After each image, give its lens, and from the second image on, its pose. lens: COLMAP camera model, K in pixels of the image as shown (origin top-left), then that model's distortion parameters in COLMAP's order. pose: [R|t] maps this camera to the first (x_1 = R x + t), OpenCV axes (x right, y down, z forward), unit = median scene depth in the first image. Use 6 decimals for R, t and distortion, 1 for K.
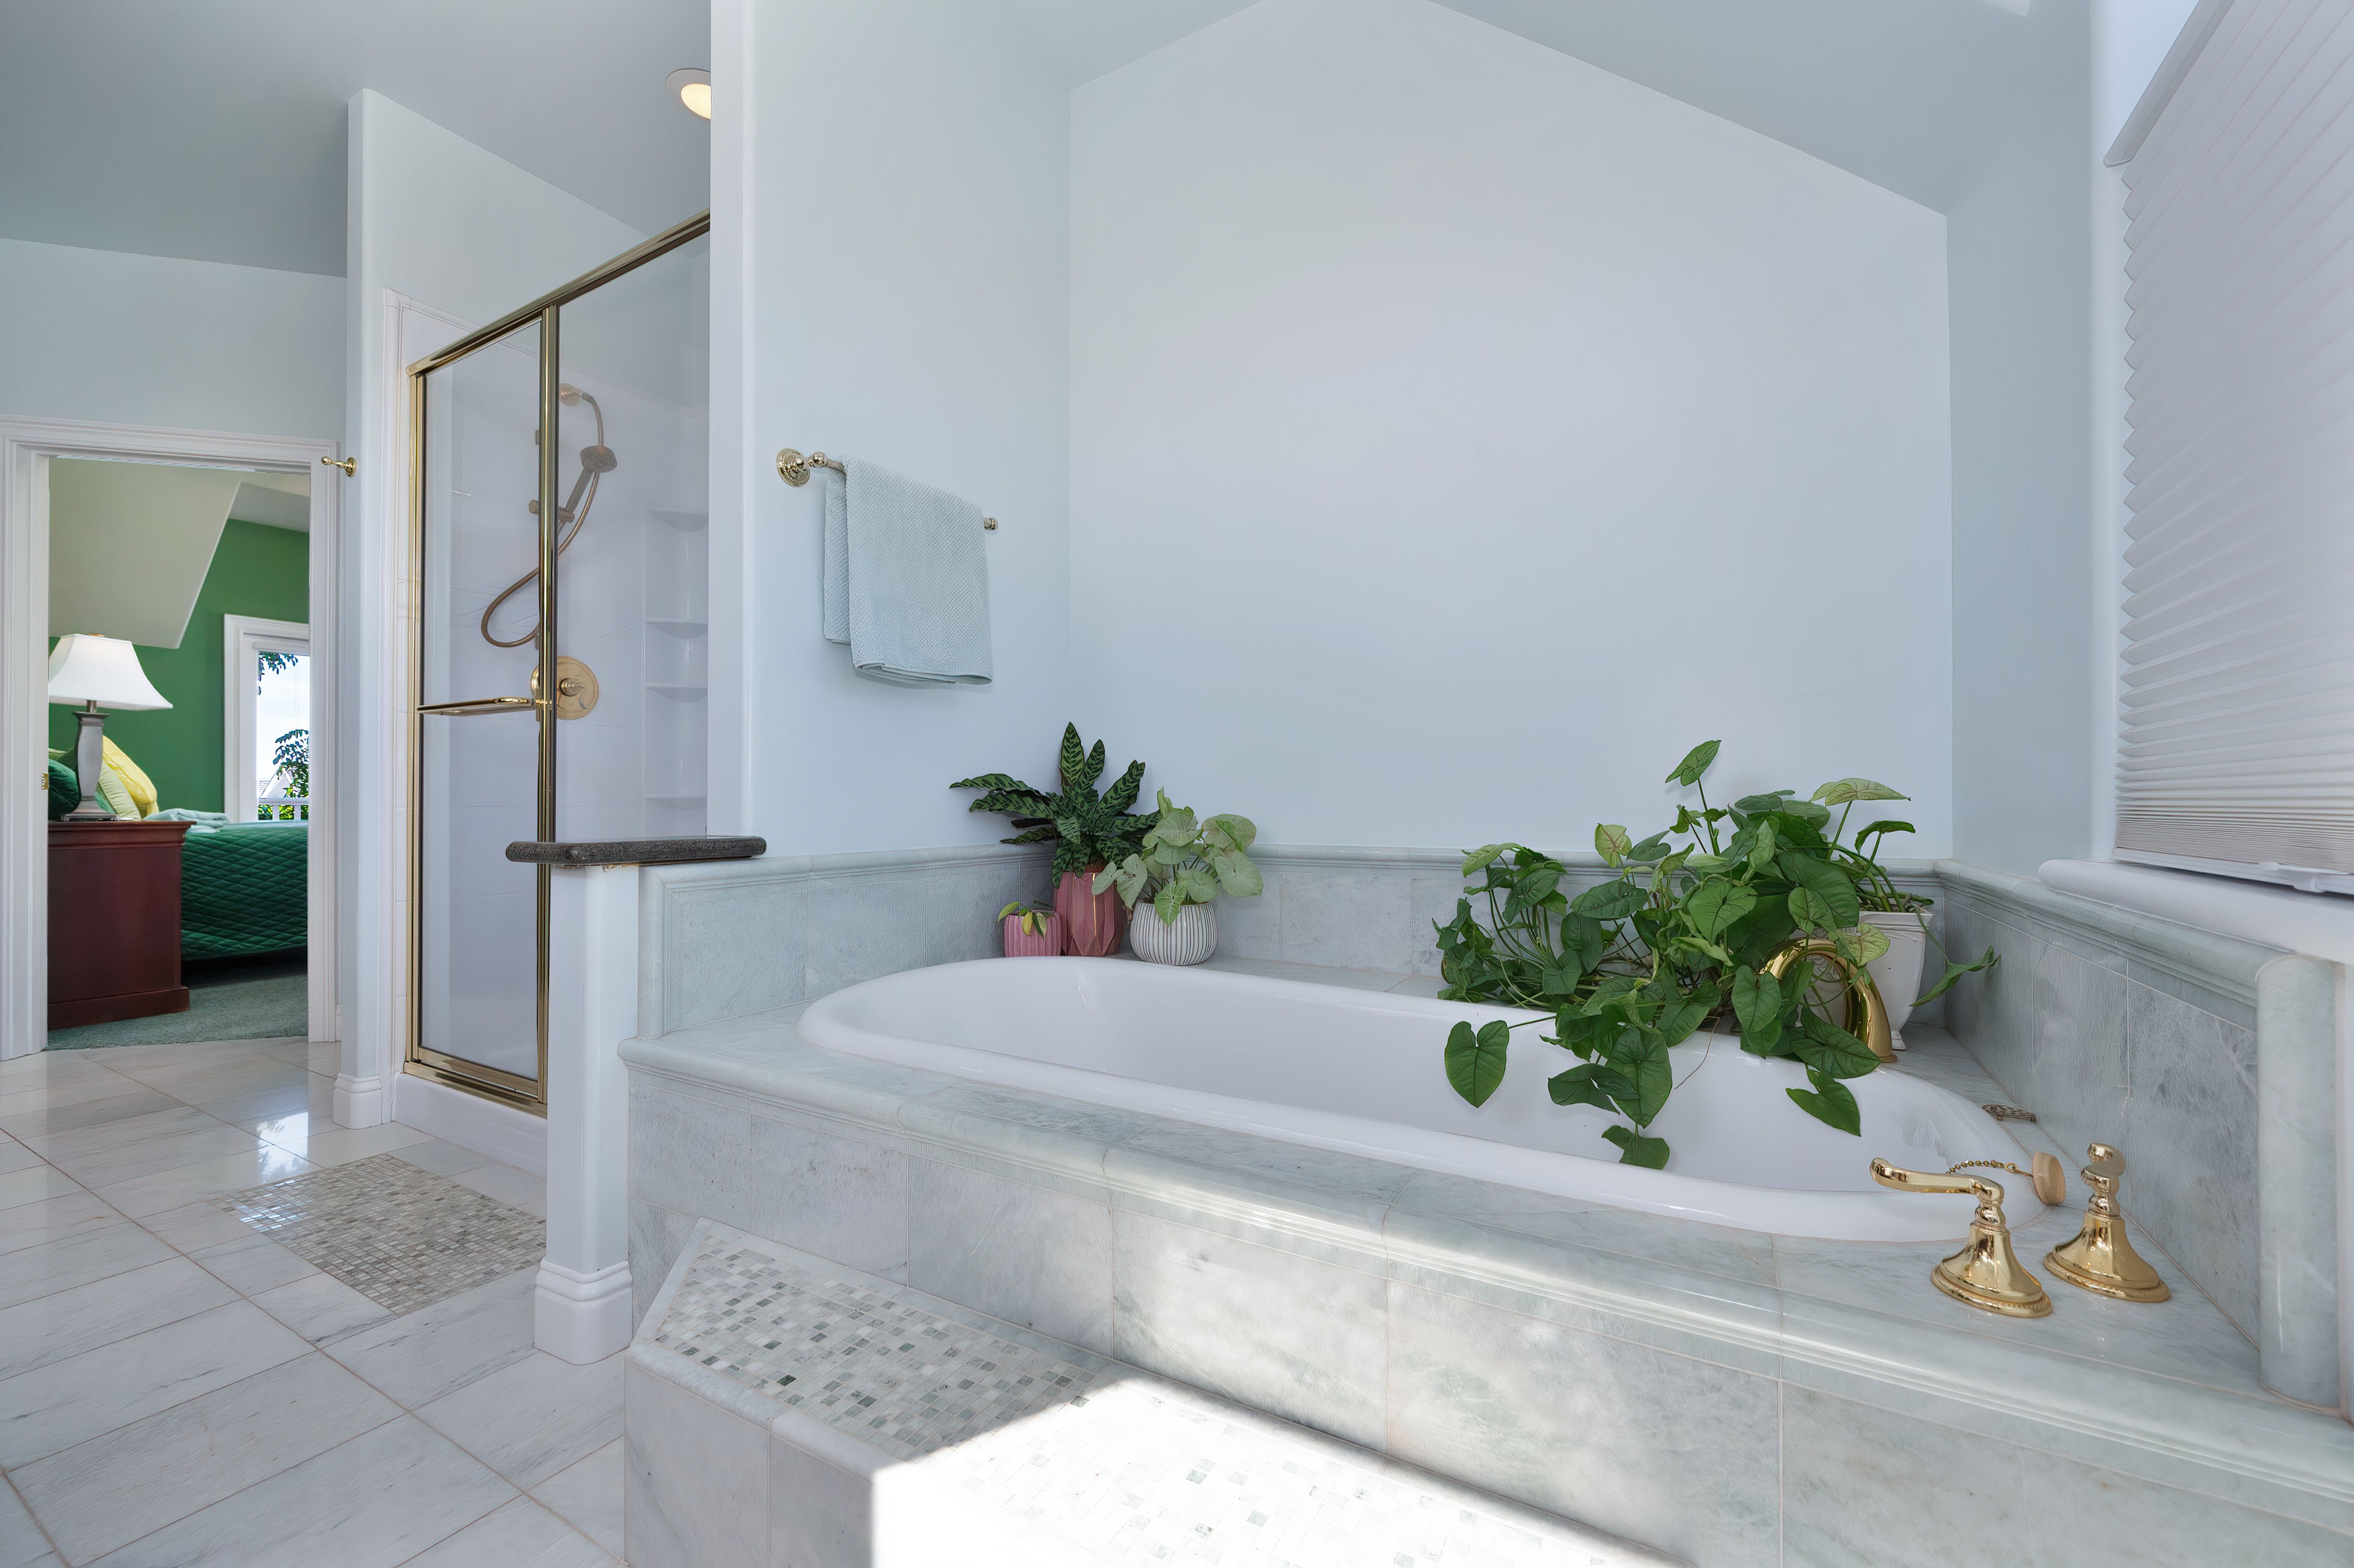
lens RADIAL K [[940.3, 0, 1180.3], [0, 940.3, 799.9], [0, 0, 1]] dist [0.002499, 0.000088]
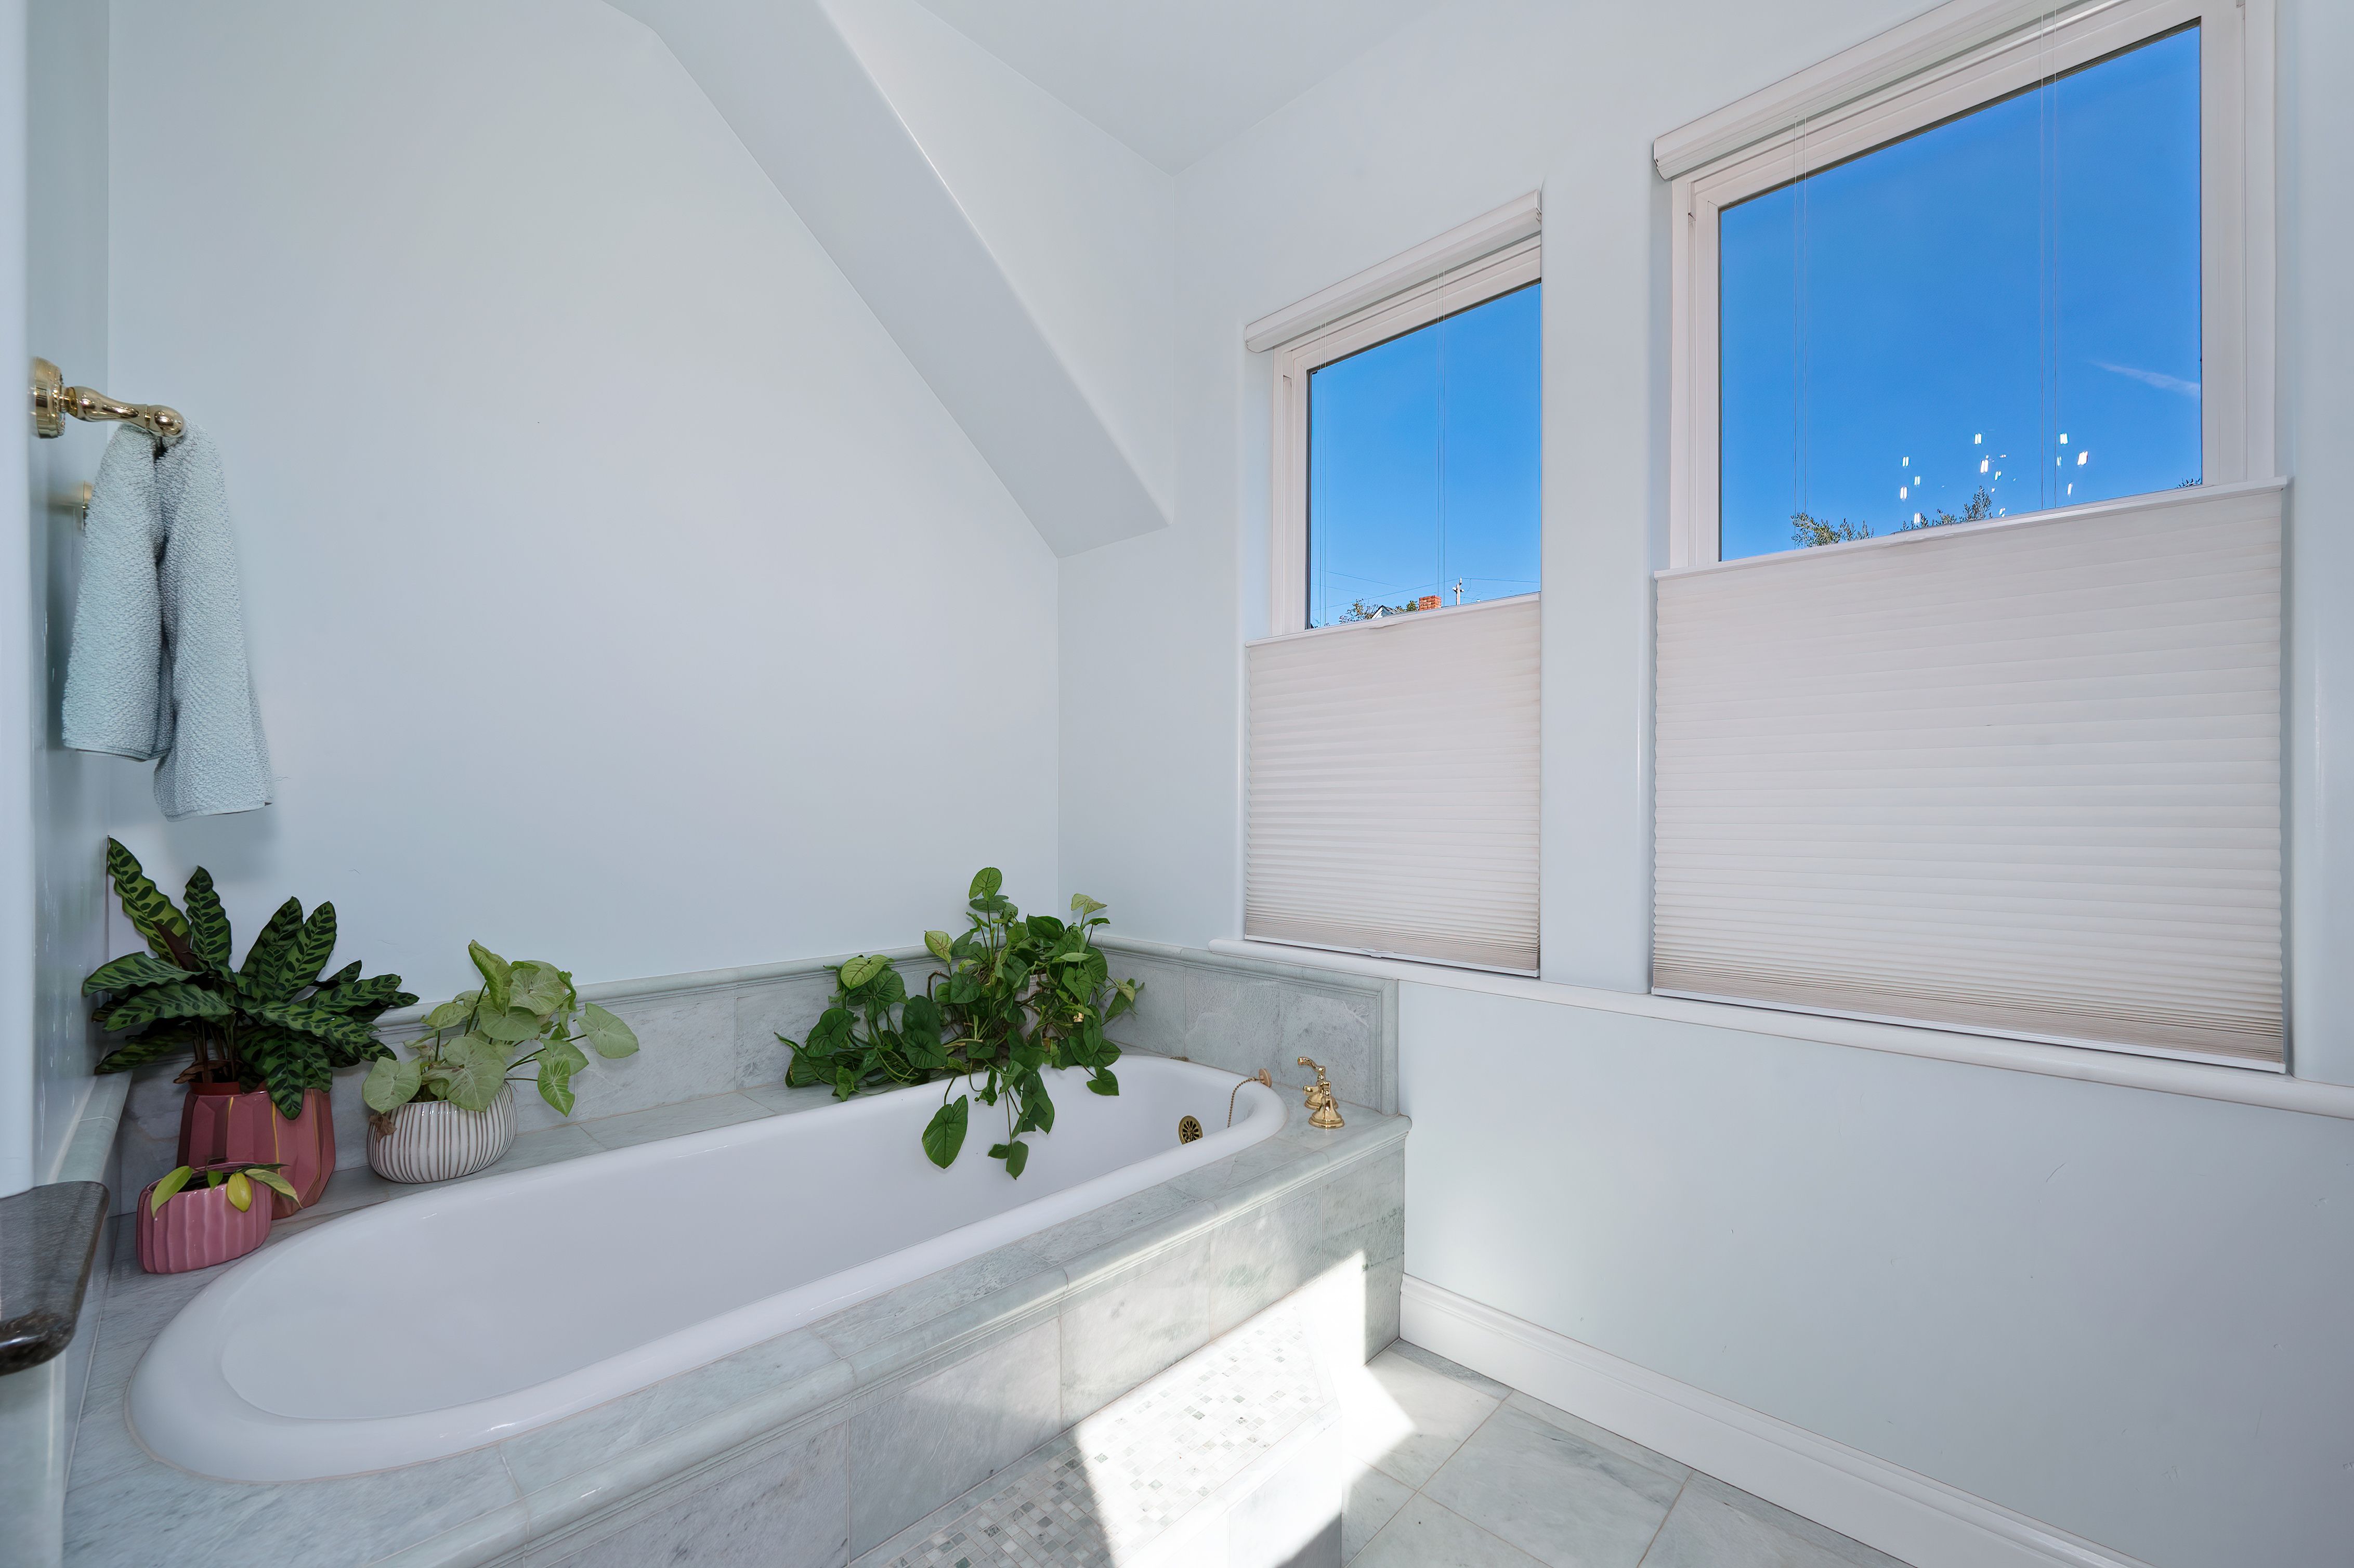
lens RADIAL K [[940.3, 0, 1189.2], [0, 940.3, 806.2], [0, 0, 1]] dist [0.002499, 0.000088]
pose [[0.242455, -0.000548, 0.970163, -1.310968], [-0.003043, 0.999994, 0.001325, -0.266854], [-0.970158, -0.003273, 0.242452, 0.544642]]
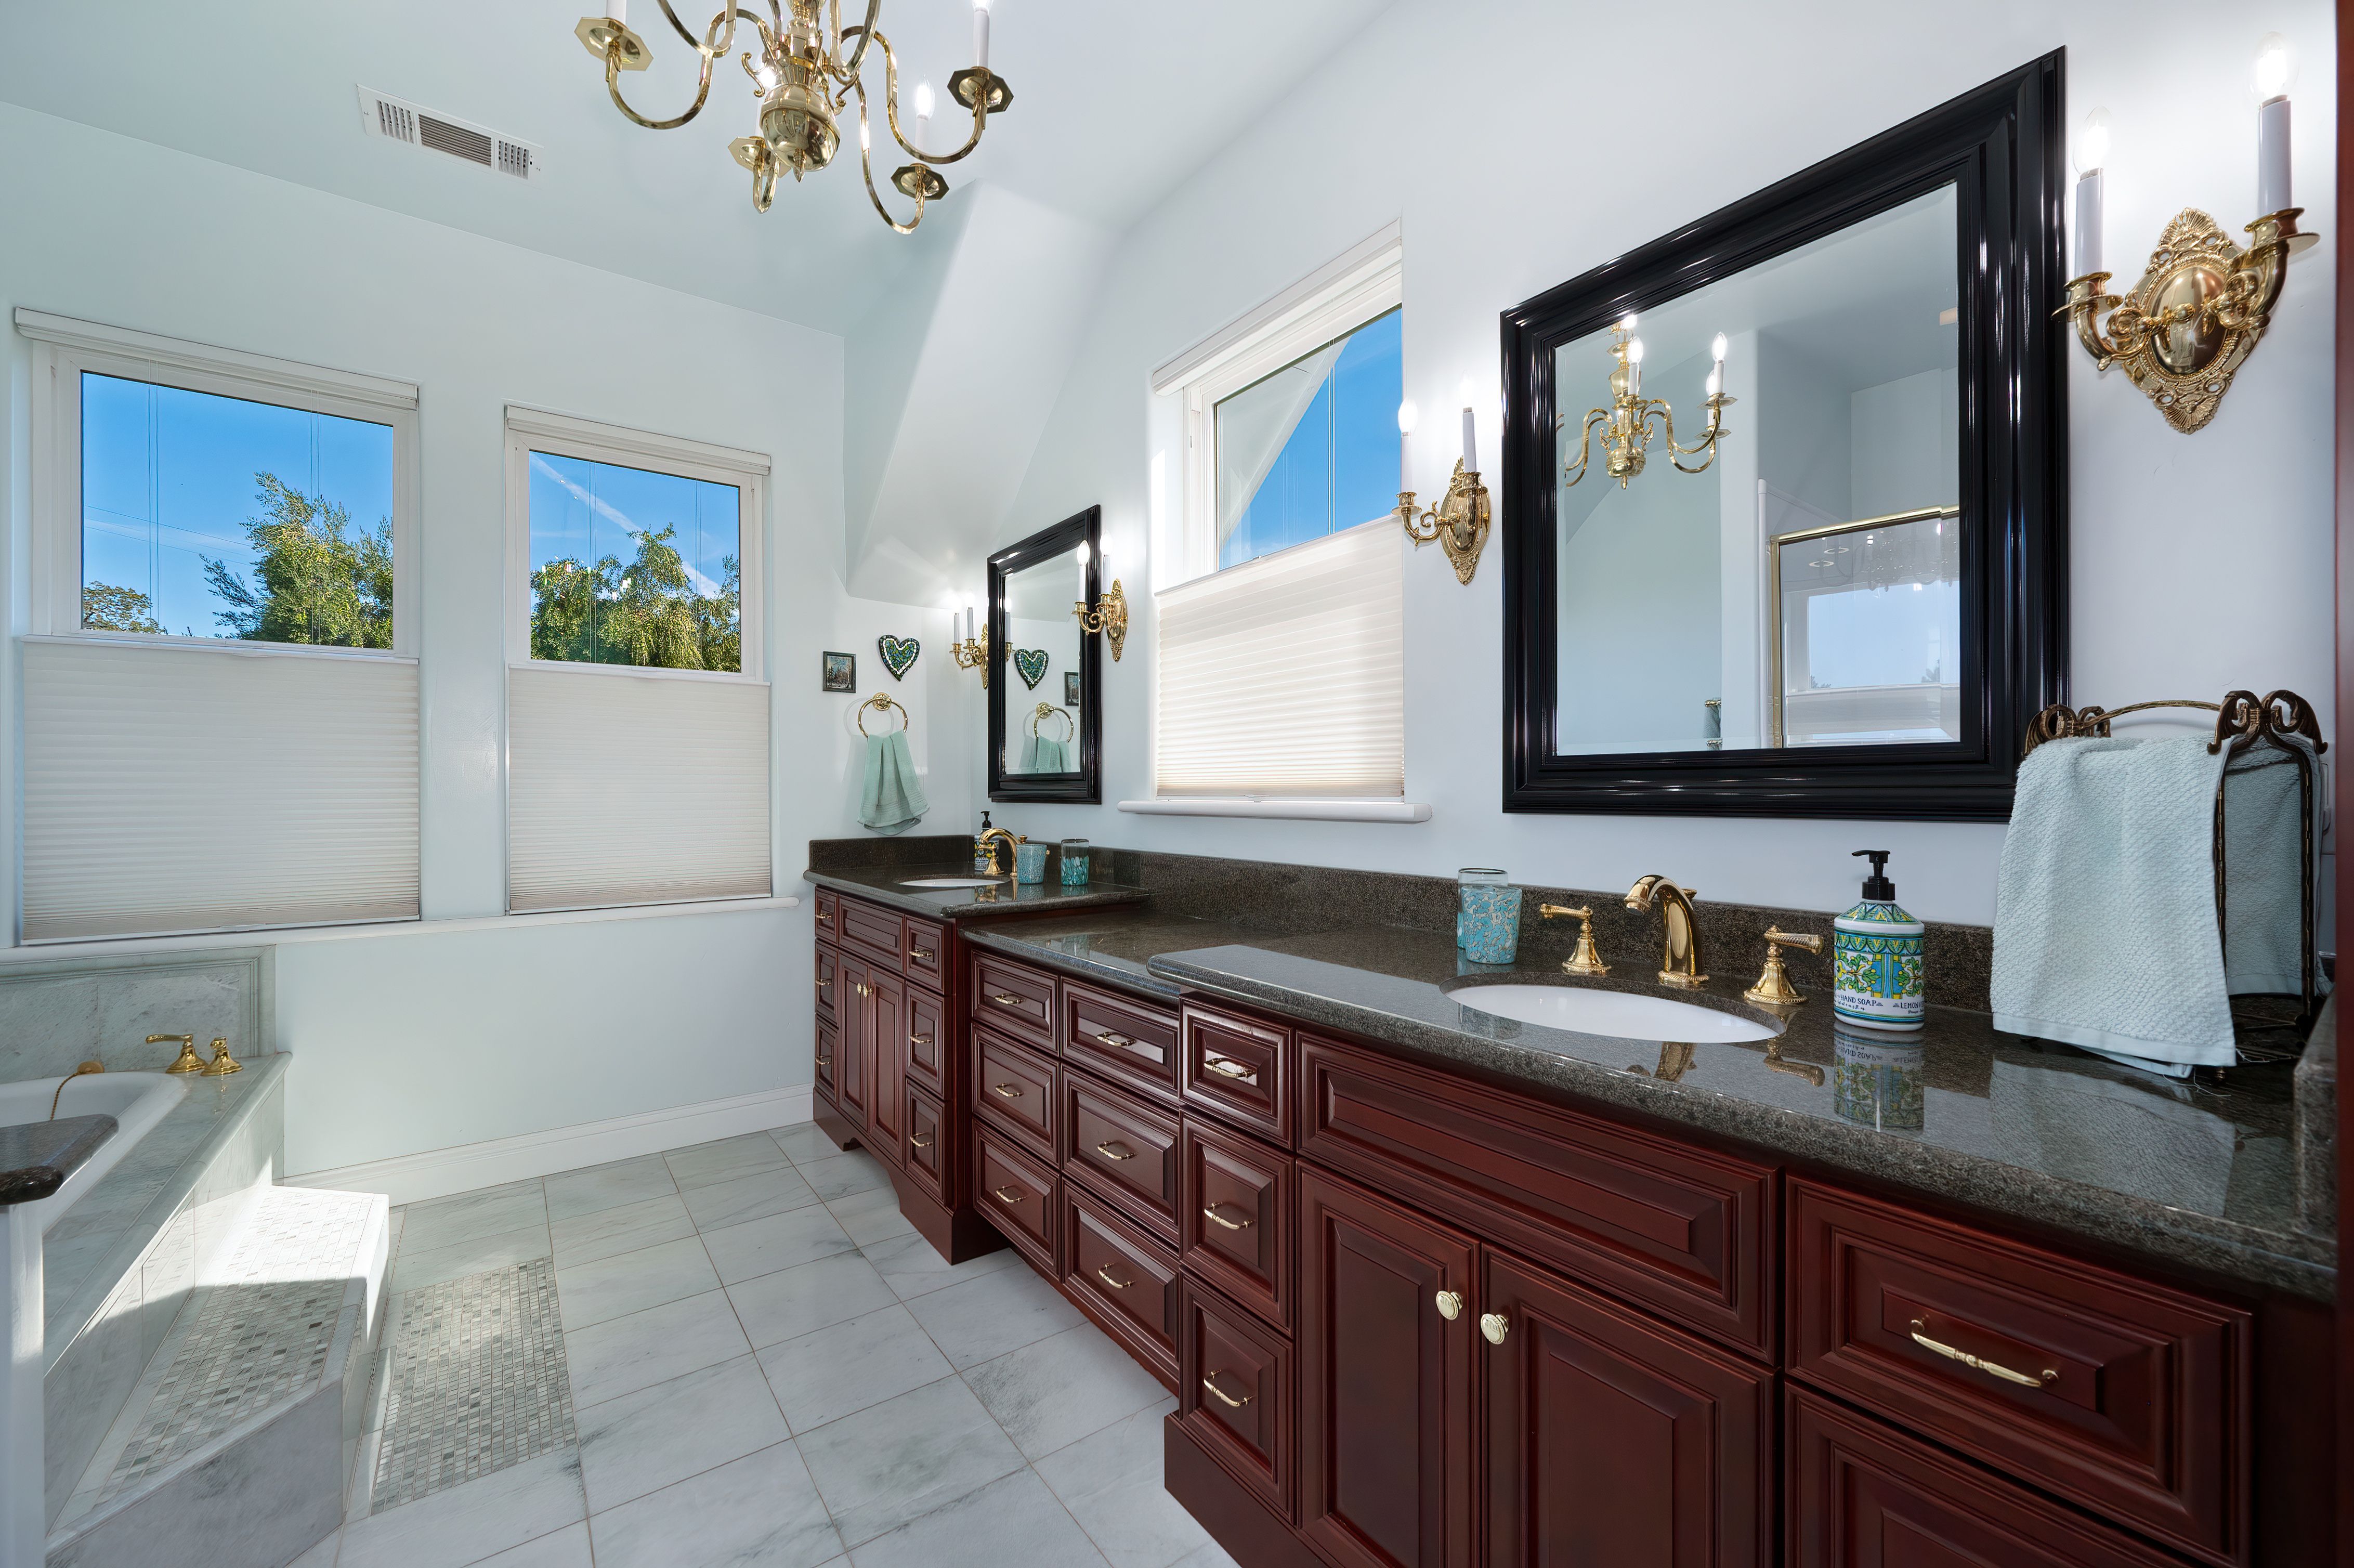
lens RADIAL K [[940.3, 0, 1191.9], [0, 940.3, 795.6], [0, 0, 1]] dist [0.002499, 0.000088]
pose [[-0.920615, 0.001842, 0.390466, -2.449923], [0.001693, 0.999998, -0.000725, -0.286912], [-0.390467, -0.000007, -0.920617, 1.922178]]
